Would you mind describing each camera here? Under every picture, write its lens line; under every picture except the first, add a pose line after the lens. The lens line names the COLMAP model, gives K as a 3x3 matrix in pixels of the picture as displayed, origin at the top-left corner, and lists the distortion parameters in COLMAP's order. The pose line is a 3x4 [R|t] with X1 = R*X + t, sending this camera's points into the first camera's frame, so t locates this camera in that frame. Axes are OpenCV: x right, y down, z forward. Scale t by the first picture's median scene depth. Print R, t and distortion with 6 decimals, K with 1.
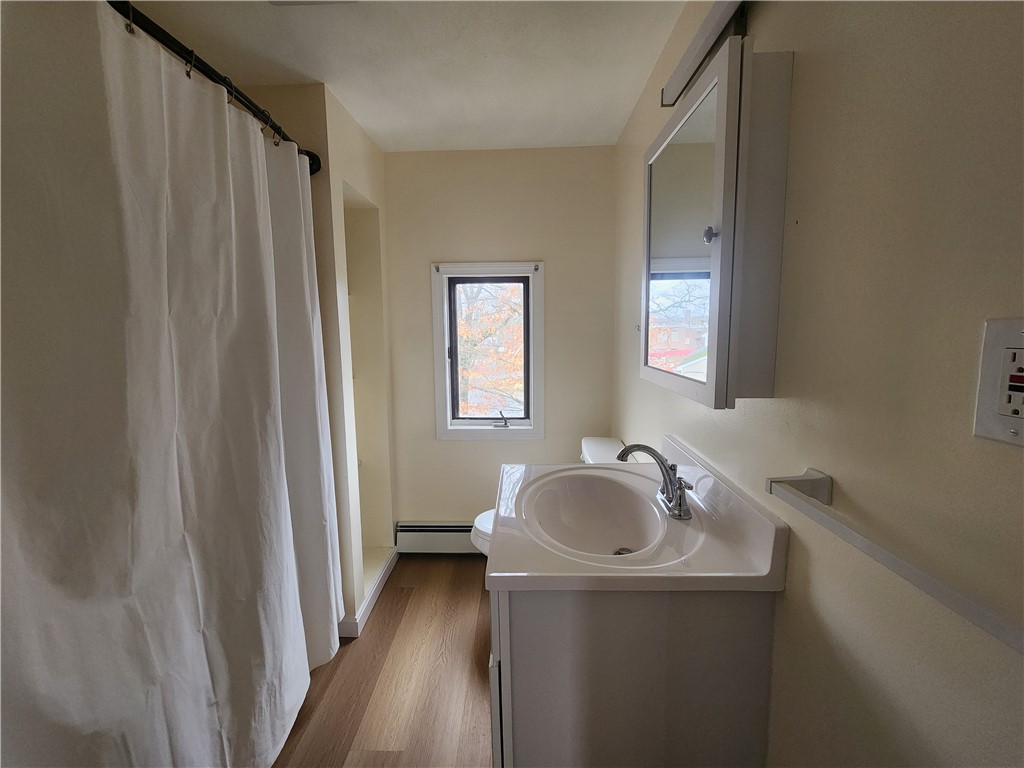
lens RADIAL K [[422.2, 0, 512.8], [0, 422.2, 378.0], [0, 0, 1]] dist [-0.000262, -0.000027]
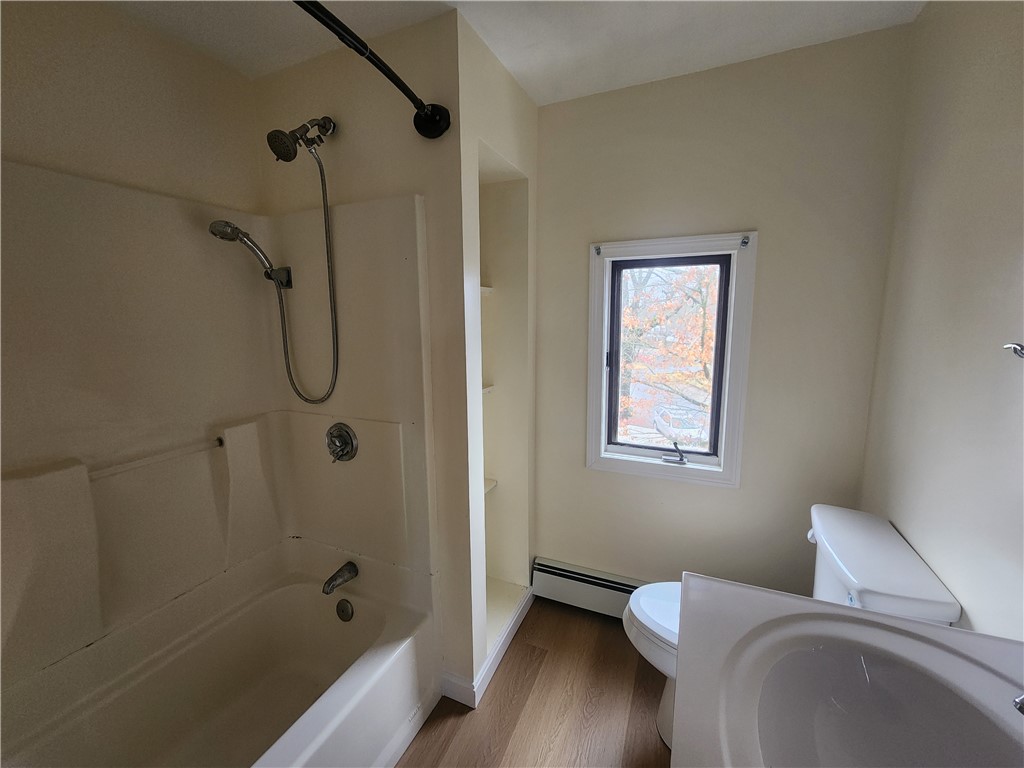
lens RADIAL K [[411.2, 0, 512.8], [0, 411.2, 369.3], [0, 0, 1]] dist [-0.000083, -0.000023]
pose [[0.925659, 0.053880, -0.374502, -0.028339], [-0.047311, 0.998523, 0.026720, -0.051720], [0.375389, -0.007015, 0.926841, 0.231249]]
